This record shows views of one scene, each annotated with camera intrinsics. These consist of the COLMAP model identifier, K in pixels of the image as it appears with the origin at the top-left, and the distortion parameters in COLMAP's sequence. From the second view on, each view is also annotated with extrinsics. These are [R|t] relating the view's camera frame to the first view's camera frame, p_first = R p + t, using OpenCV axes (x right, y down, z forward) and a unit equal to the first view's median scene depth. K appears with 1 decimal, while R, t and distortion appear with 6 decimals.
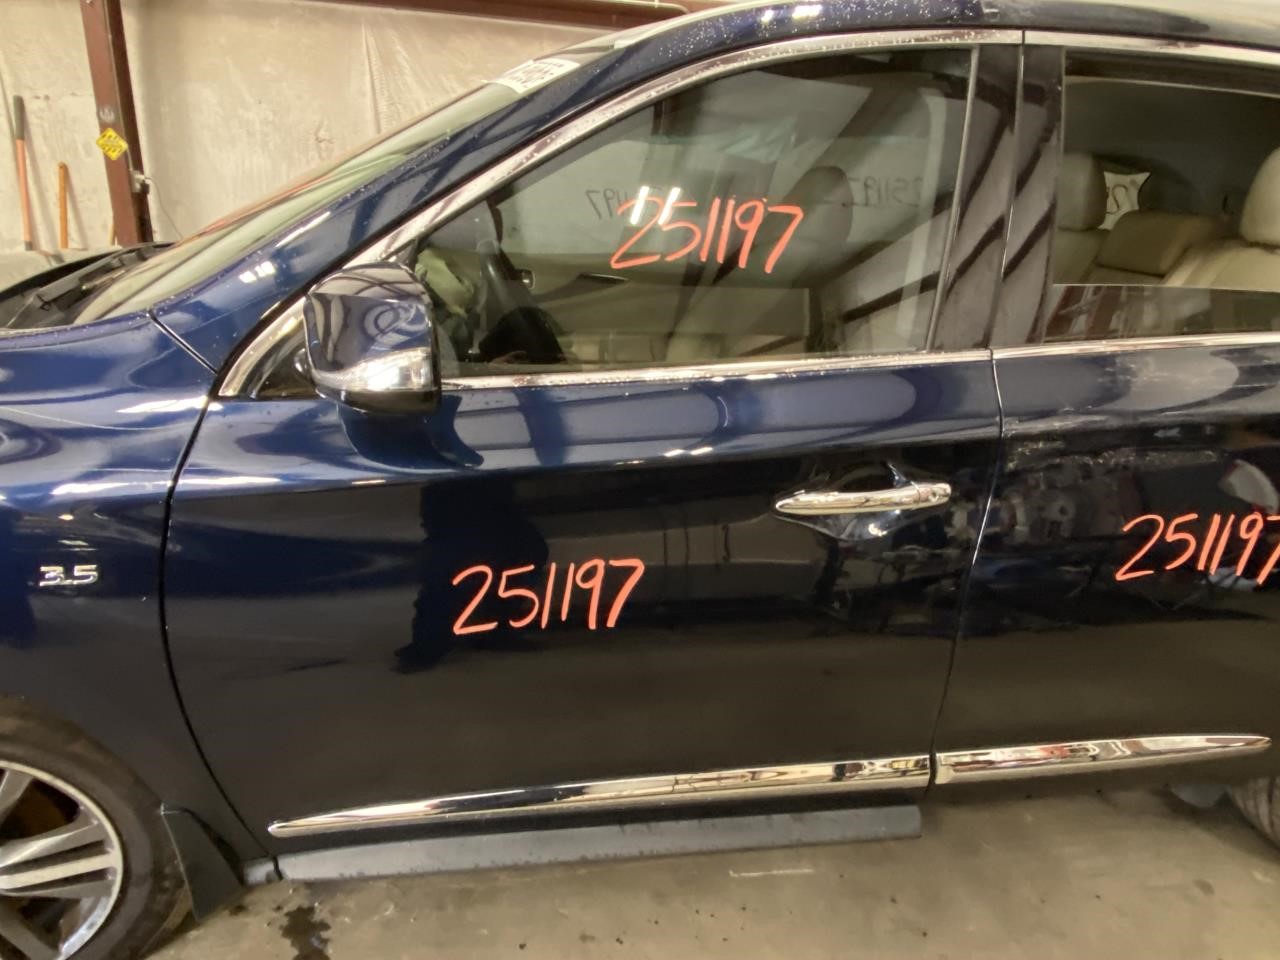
lens RADIAL K [[791.0, 0, 637.7], [0, 791.0, 478.8], [0, 0, 1]] dist [0.027694, -0.010720]
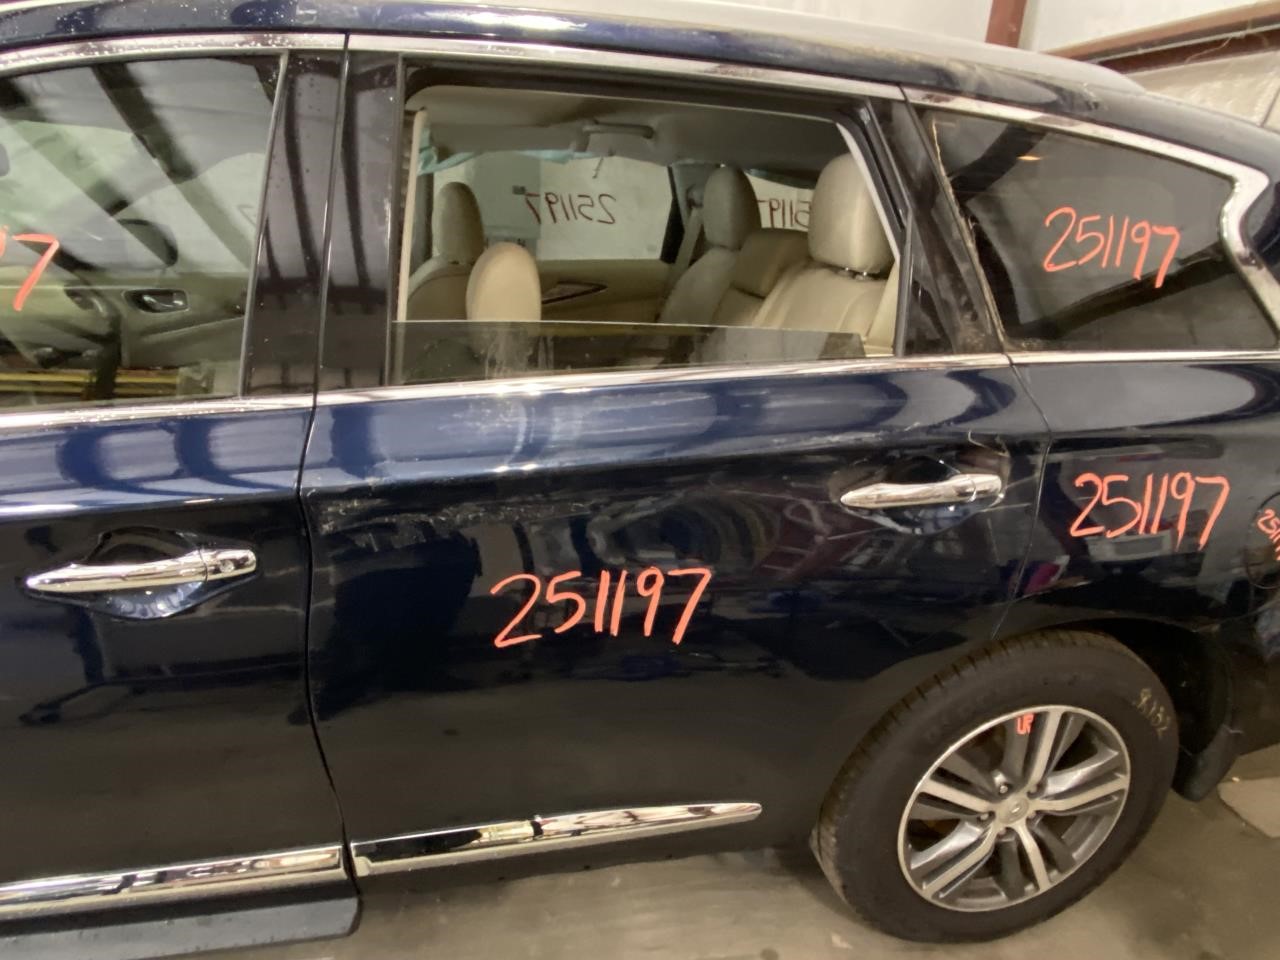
lens RADIAL K [[791.0, 0, 642.5], [0, 791.0, 472.9], [0, 0, 1]] dist [0.027694, -0.010720]
pose [[0.999543, -0.022978, 0.019620, 0.755311], [0.023155, 0.999693, -0.008854, -0.057212], [-0.019411, 0.009304, 0.999768, 0.109204]]
